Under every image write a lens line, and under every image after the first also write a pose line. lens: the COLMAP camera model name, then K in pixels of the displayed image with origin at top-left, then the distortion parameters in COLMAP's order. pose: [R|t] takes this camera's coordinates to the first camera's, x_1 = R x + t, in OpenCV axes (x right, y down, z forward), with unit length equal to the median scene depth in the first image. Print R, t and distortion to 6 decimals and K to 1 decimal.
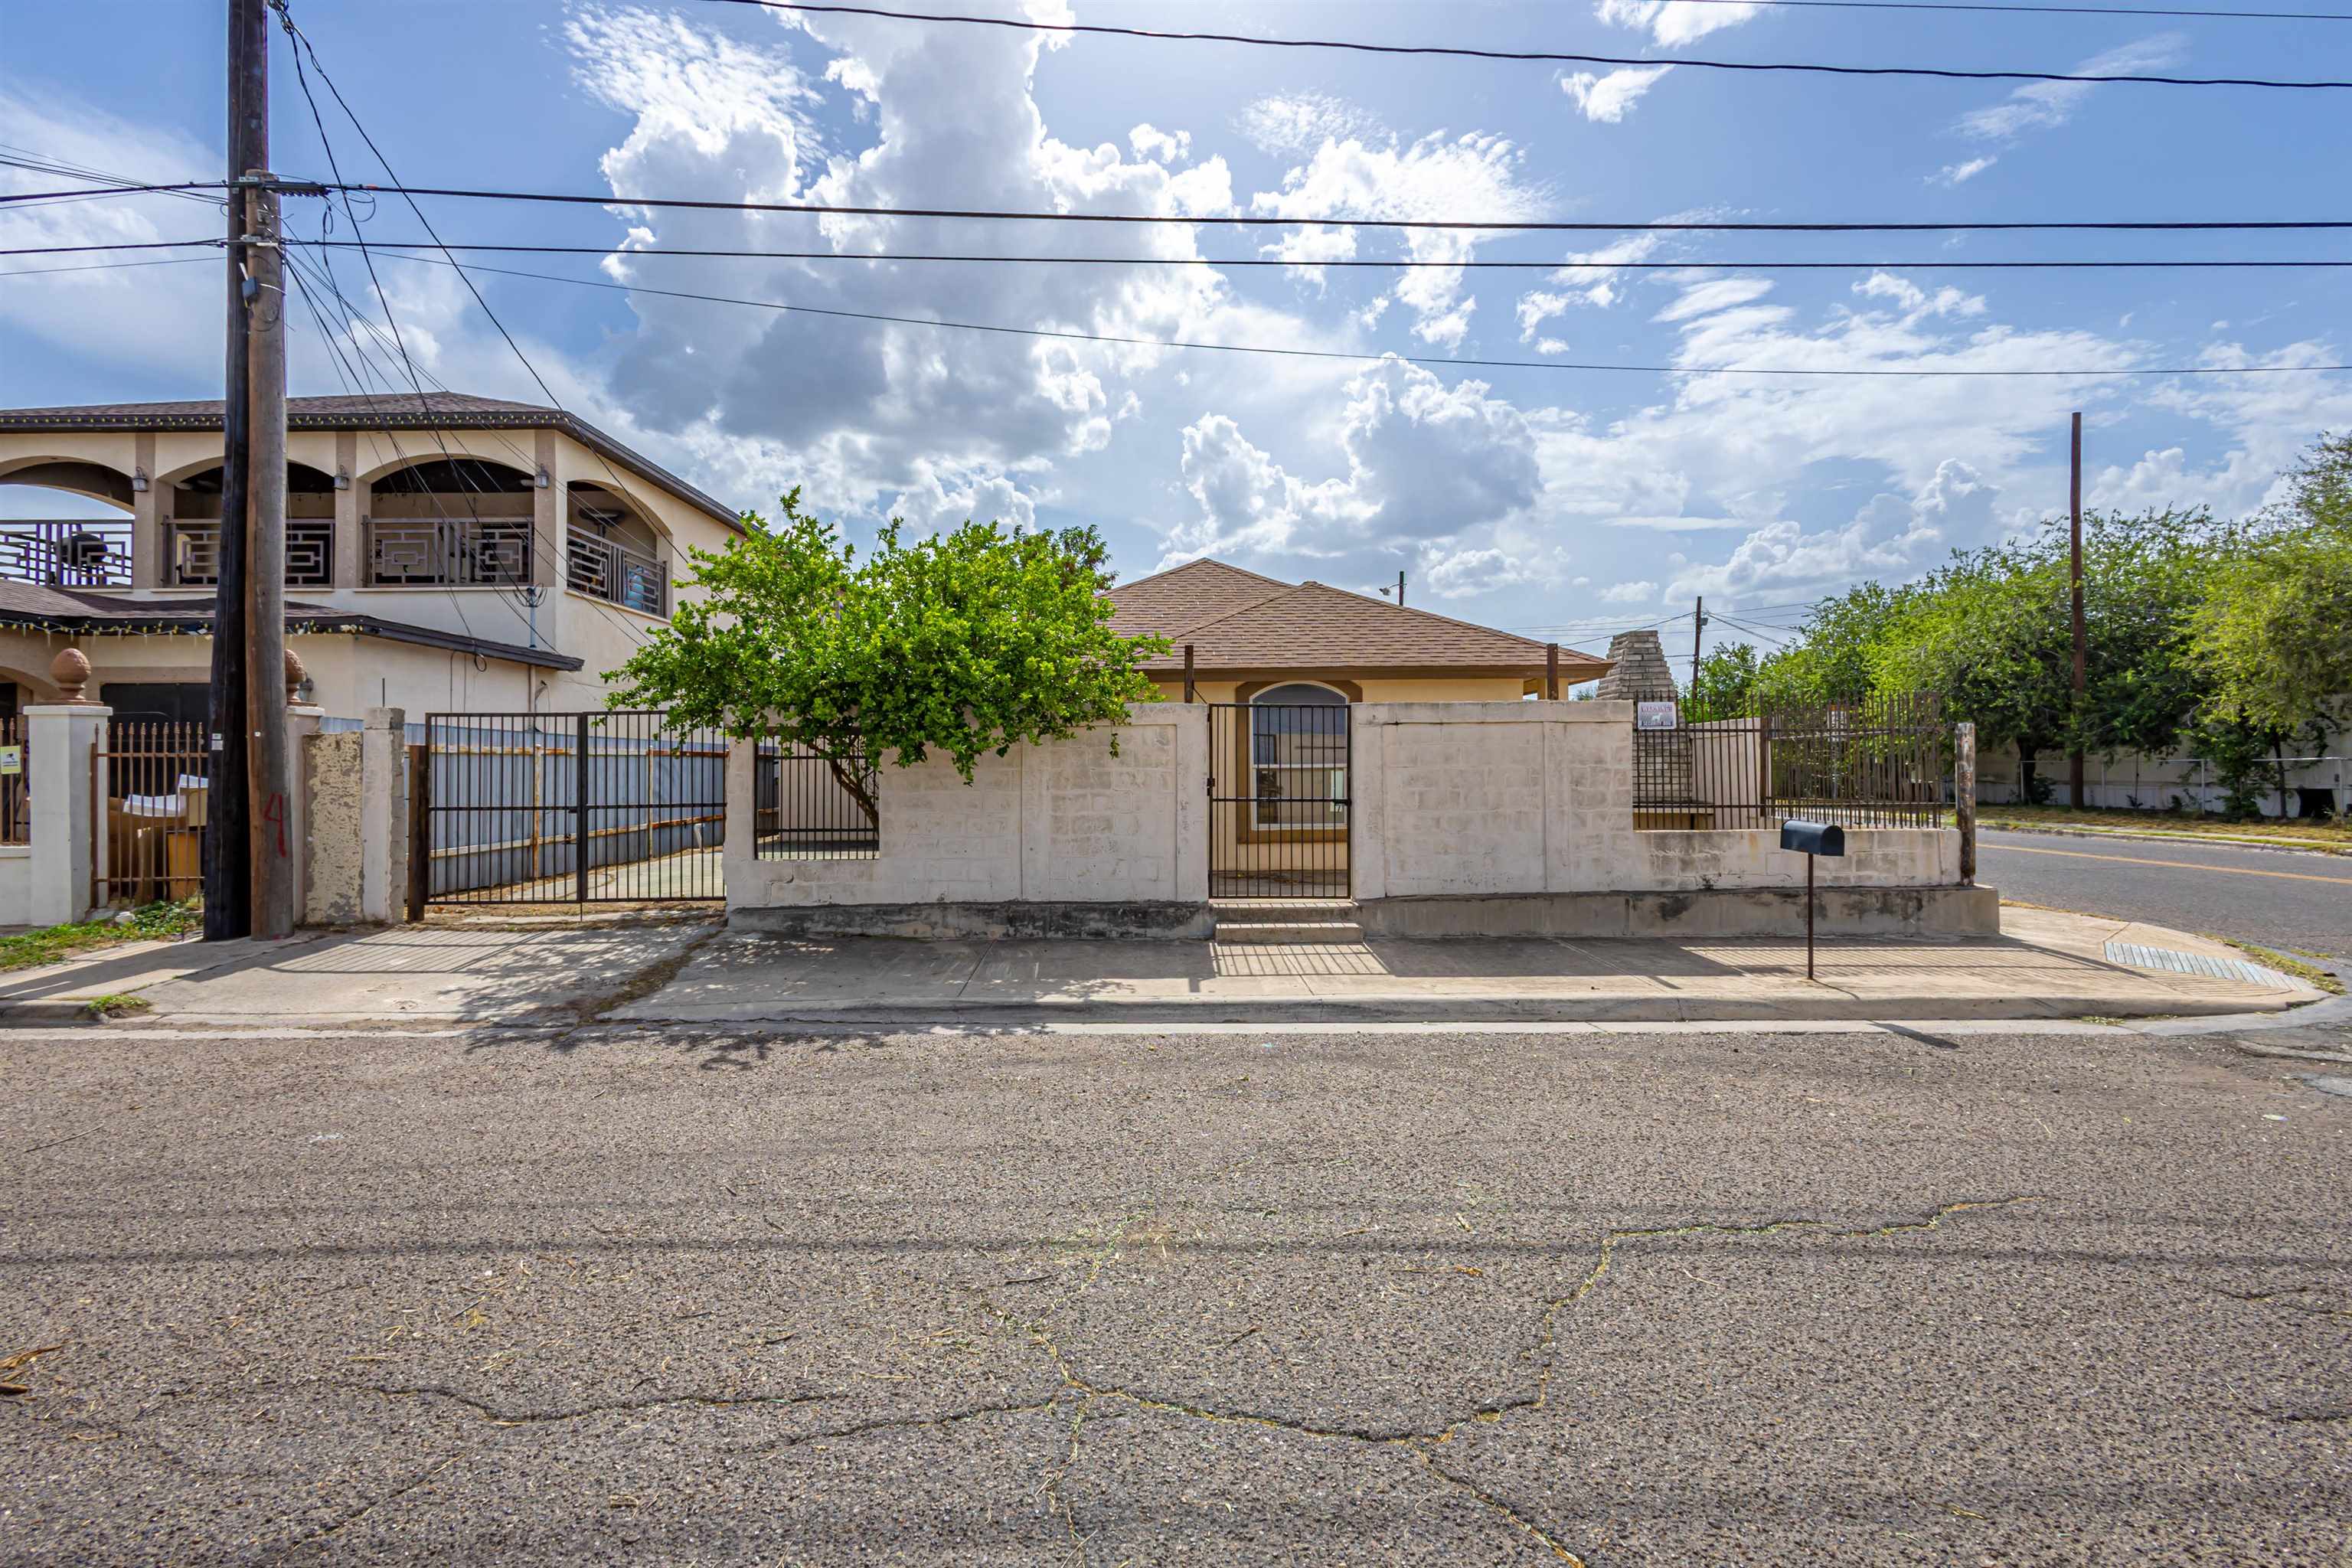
lens RADIAL K [[1095.7, 0, 1175.7], [0, 1095.7, 776.2], [0, 0, 1]] dist [0.014242, -0.001136]
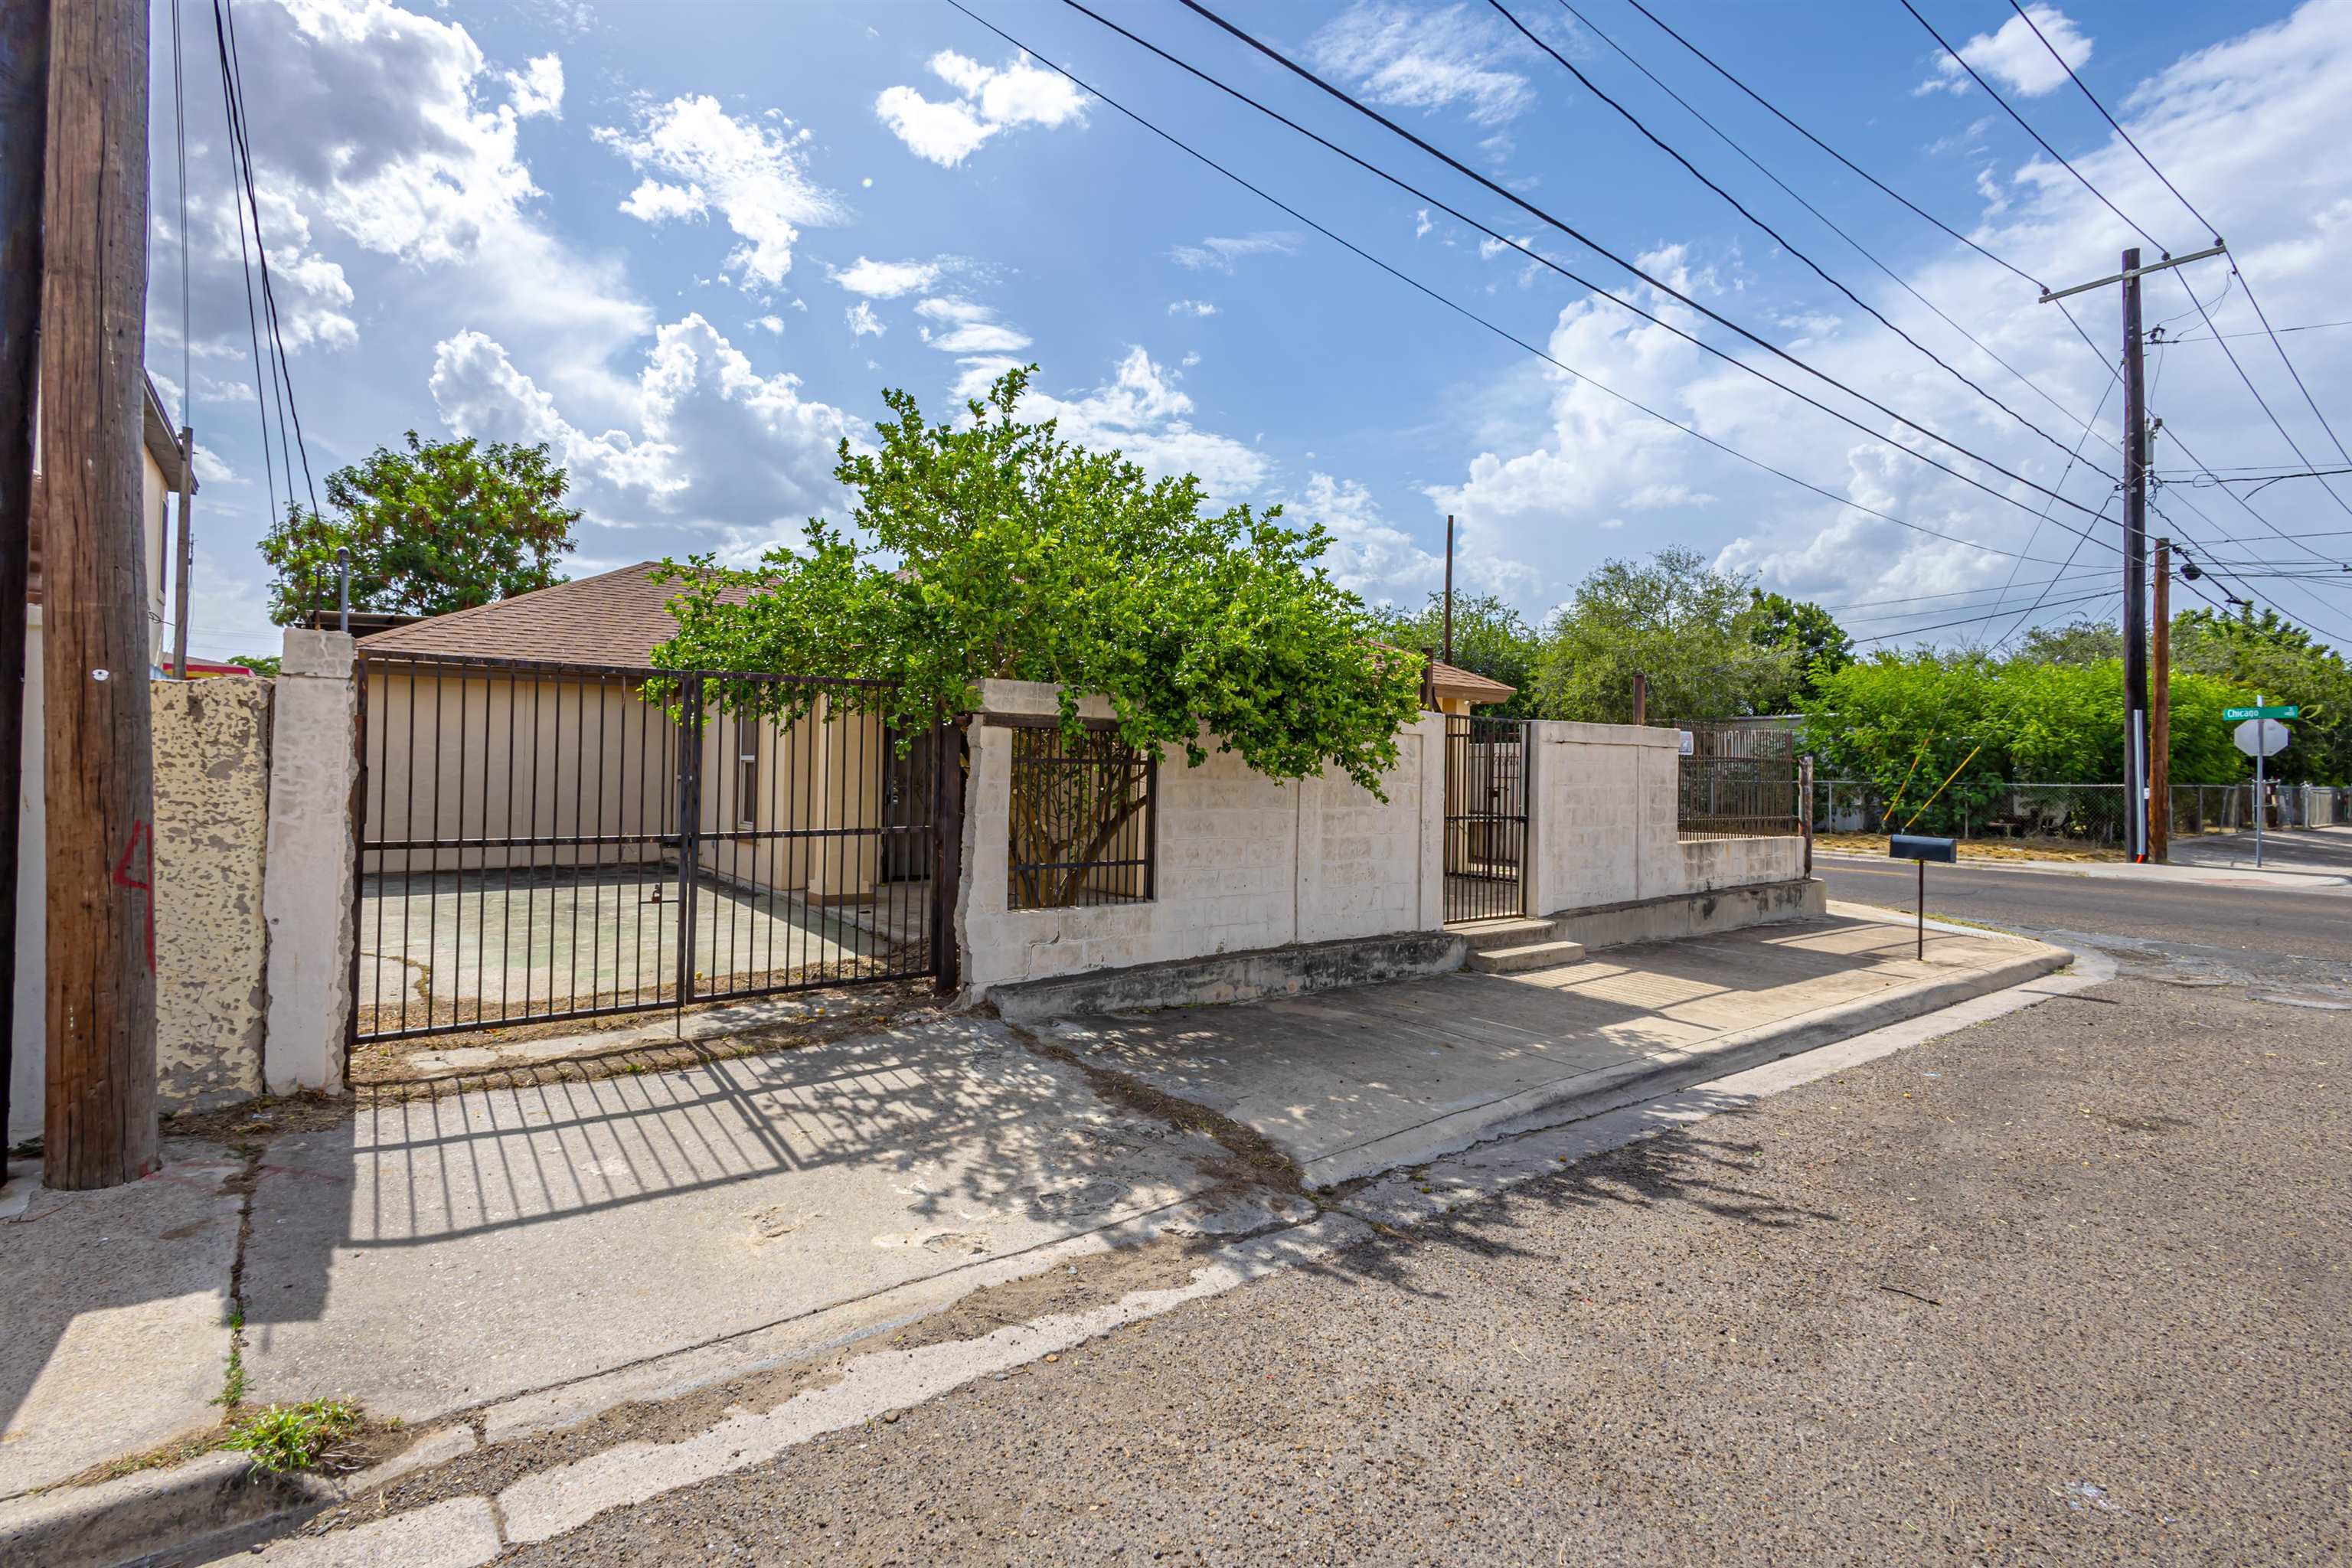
lens RADIAL K [[1095.7, 0, 1169.7], [0, 1095.7, 777.5], [0, 0, 1]] dist [0.014242, -0.001136]
pose [[0.799097, 0.015483, 0.601003, -0.712564], [-0.015074, 0.999870, -0.005716, -0.003368], [-0.601014, -0.004492, 0.799226, 0.412534]]
